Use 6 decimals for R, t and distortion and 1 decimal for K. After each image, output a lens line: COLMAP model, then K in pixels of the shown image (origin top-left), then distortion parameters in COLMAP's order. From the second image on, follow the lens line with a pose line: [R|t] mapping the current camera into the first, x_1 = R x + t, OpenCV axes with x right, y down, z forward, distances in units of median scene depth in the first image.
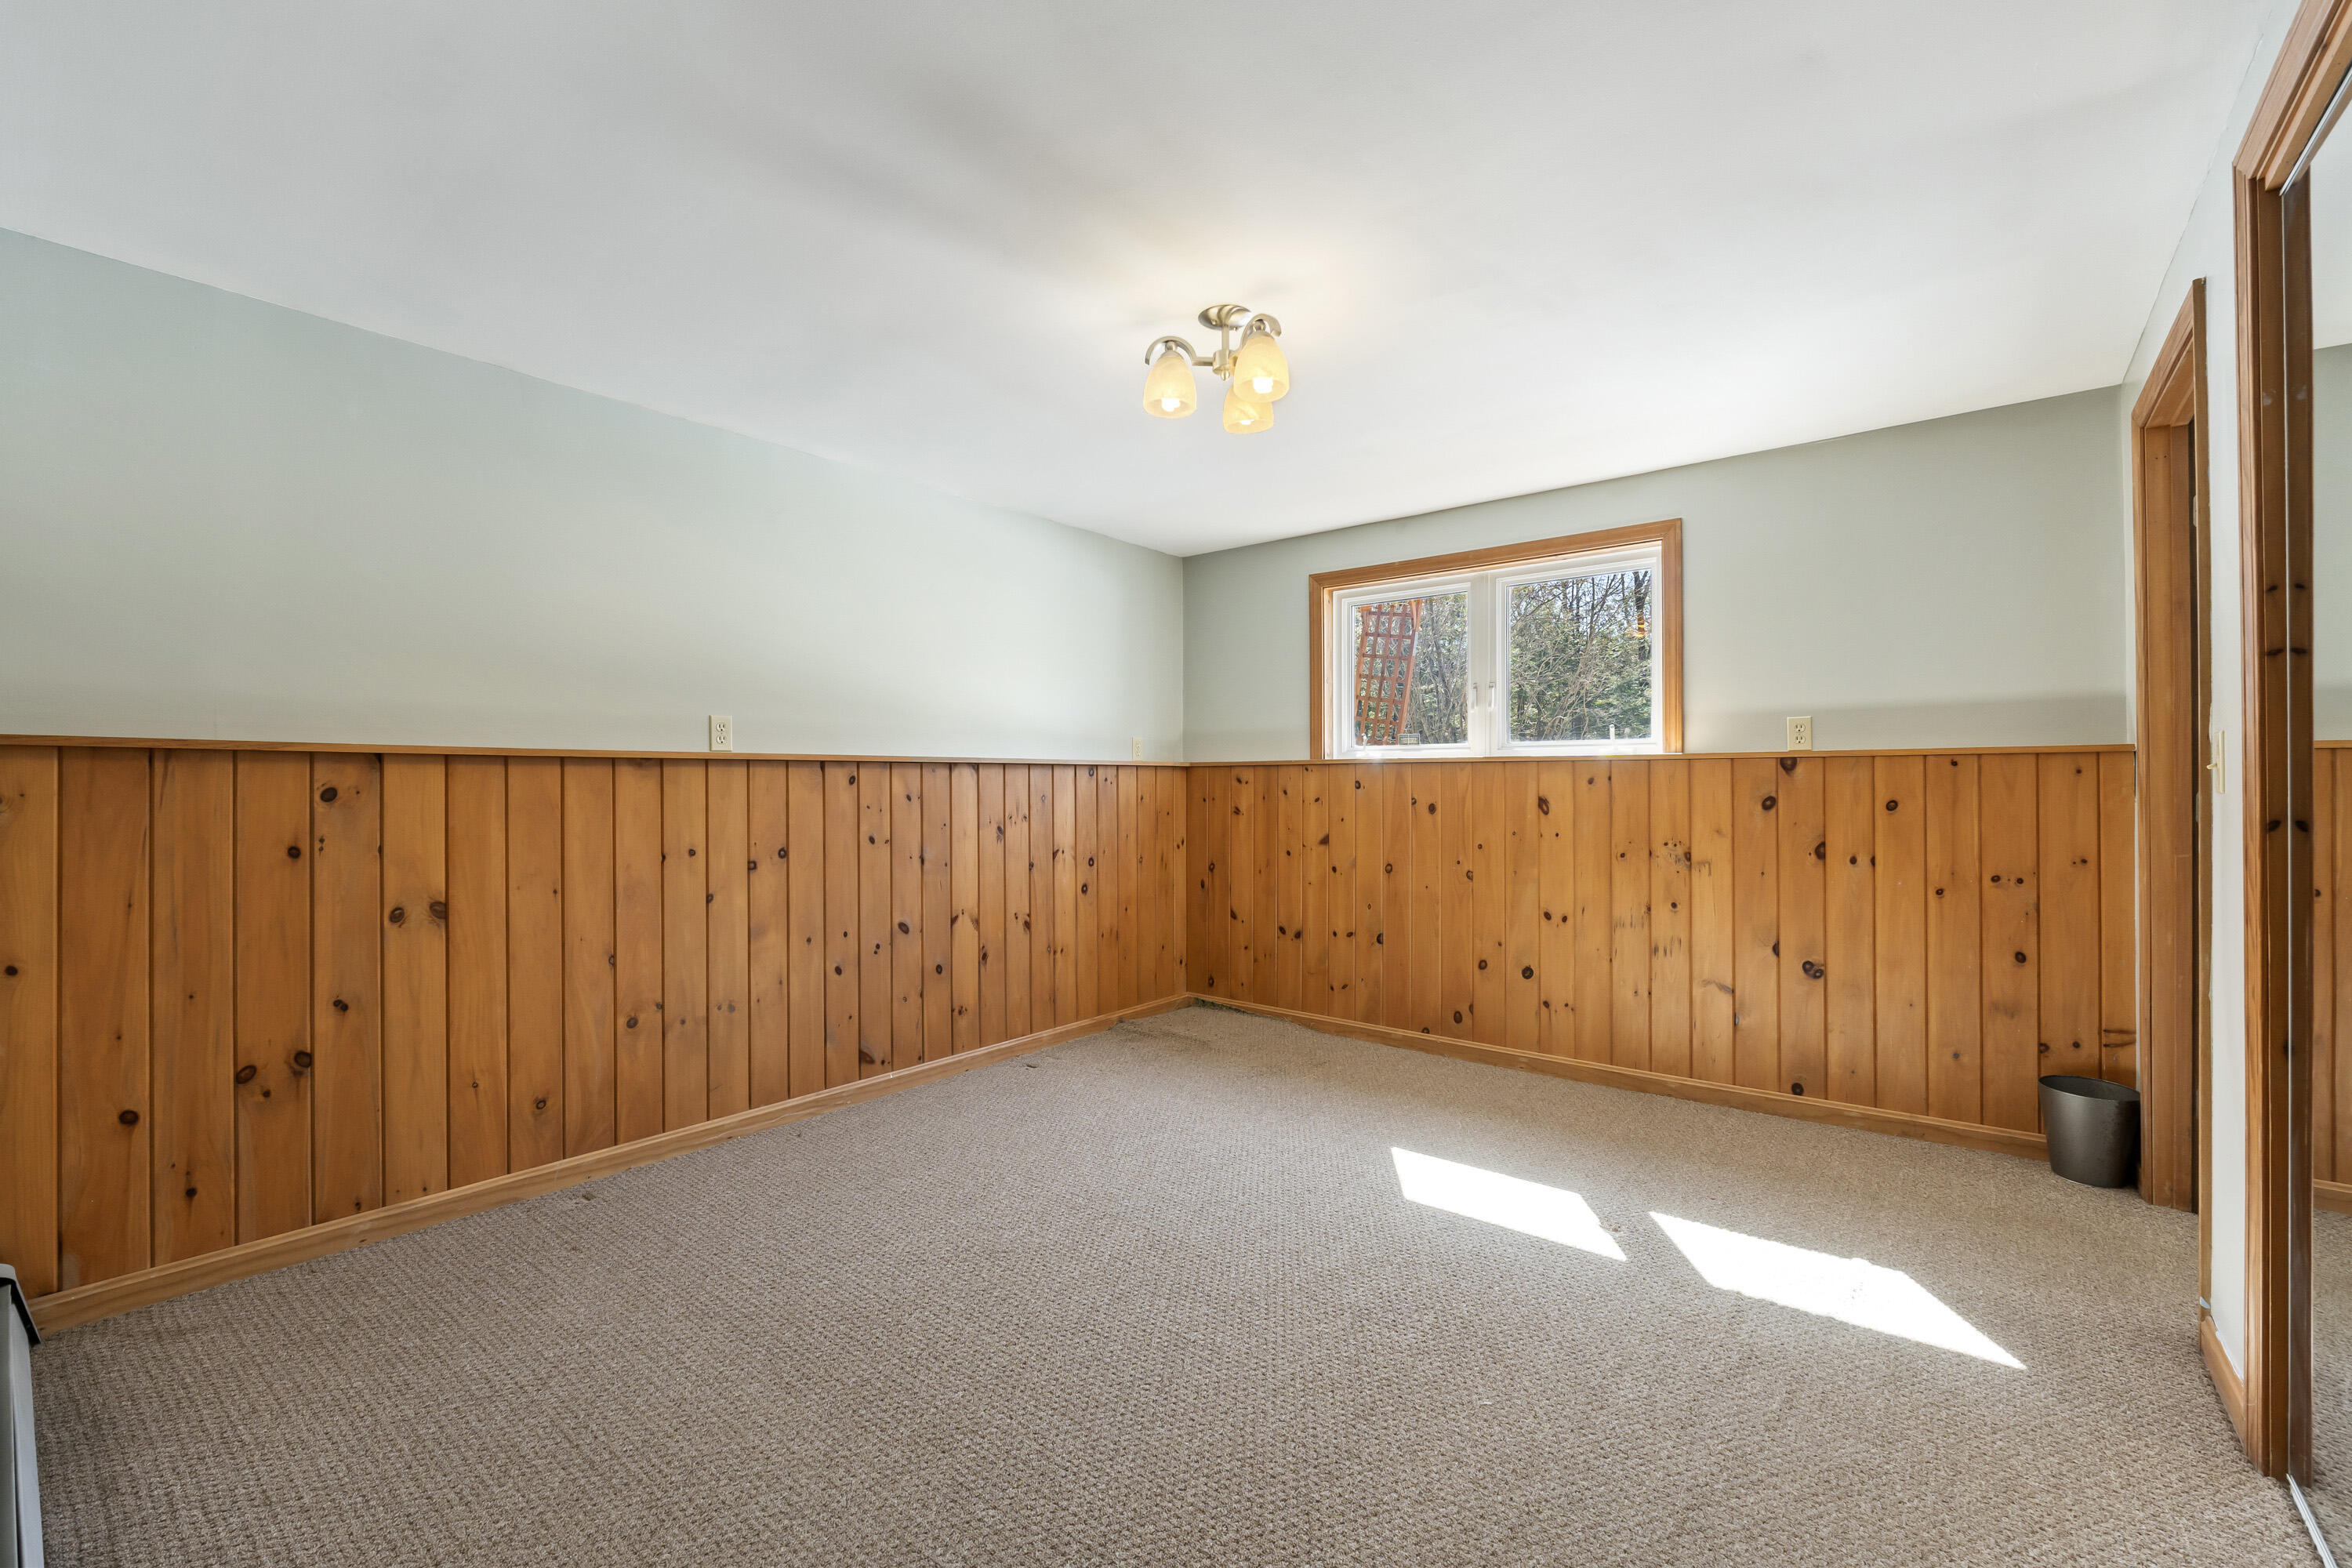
lens RADIAL K [[983.8, 0, 1162.8], [0, 983.8, 794.5], [0, 0, 1]] dist [-0.006520, -0.000120]
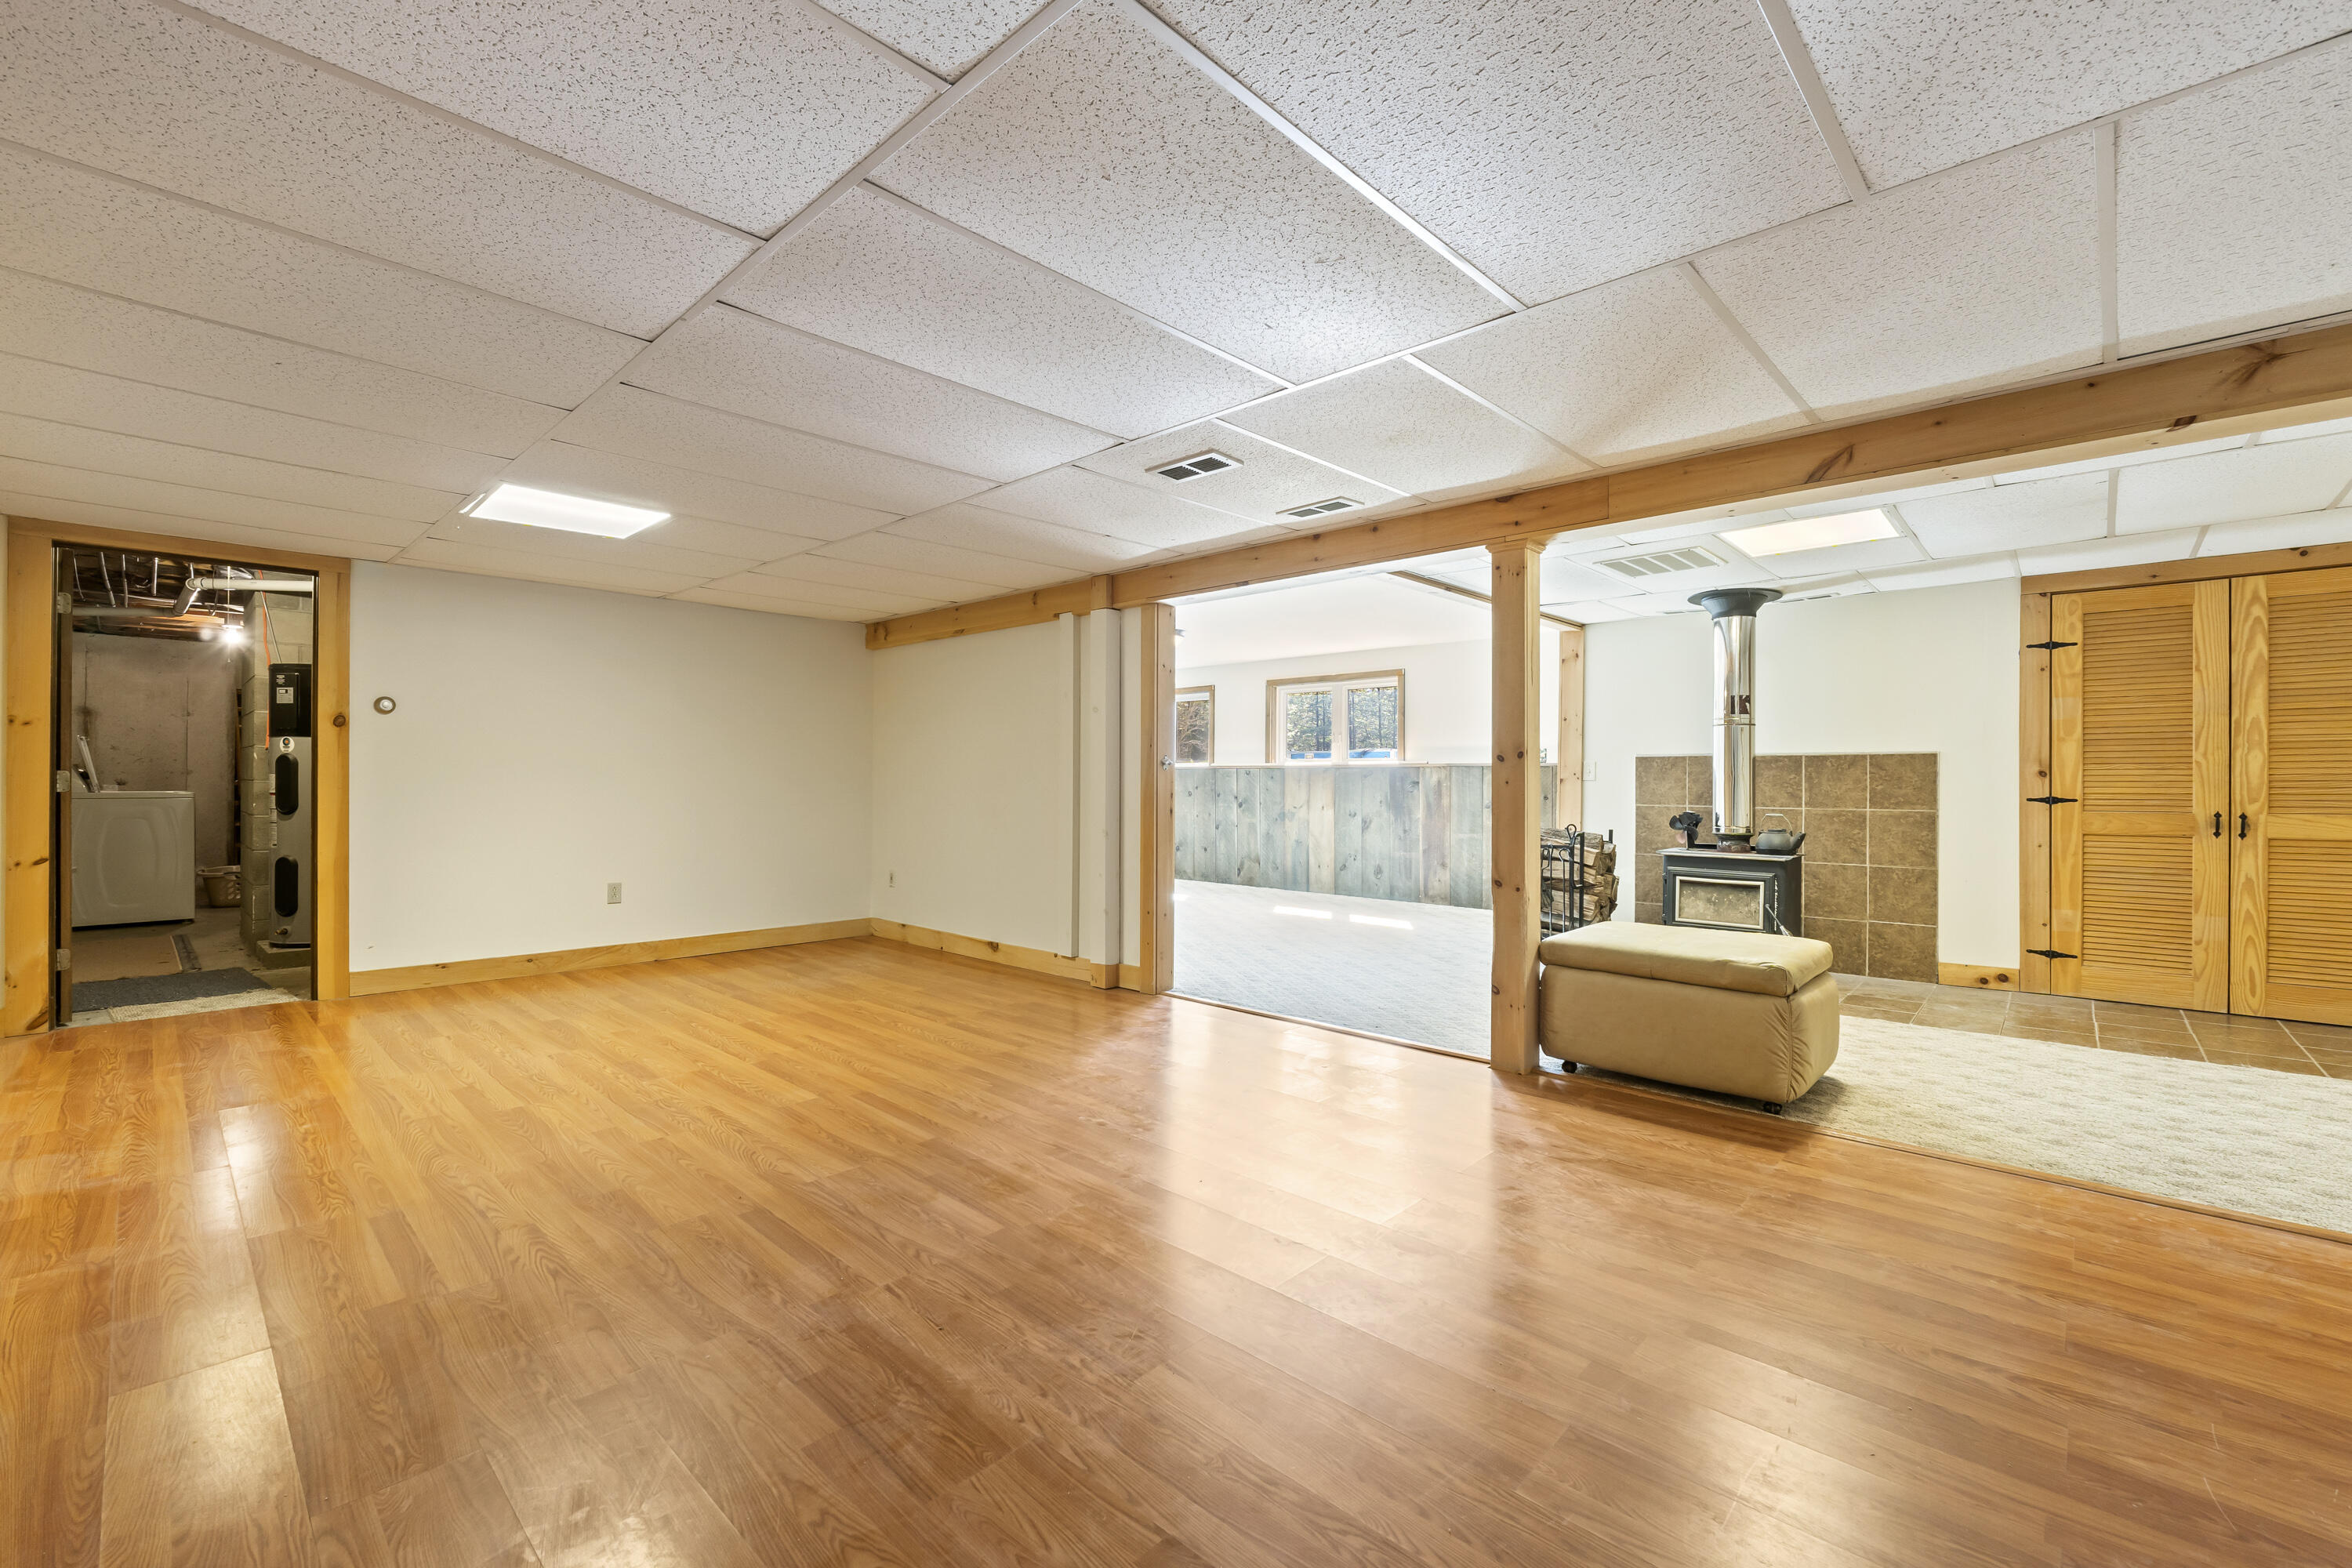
lens RADIAL K [[983.8, 0, 1189.1], [0, 983.8, 784.9], [0, 0, 1]] dist [-0.006520, -0.000120]
pose [[0.997708, 0.009772, -0.066956, 0.137791], [-0.009962, 0.999947, -0.002511, 0.015877], [0.066928, 0.003172, 0.997753, -1.248923]]
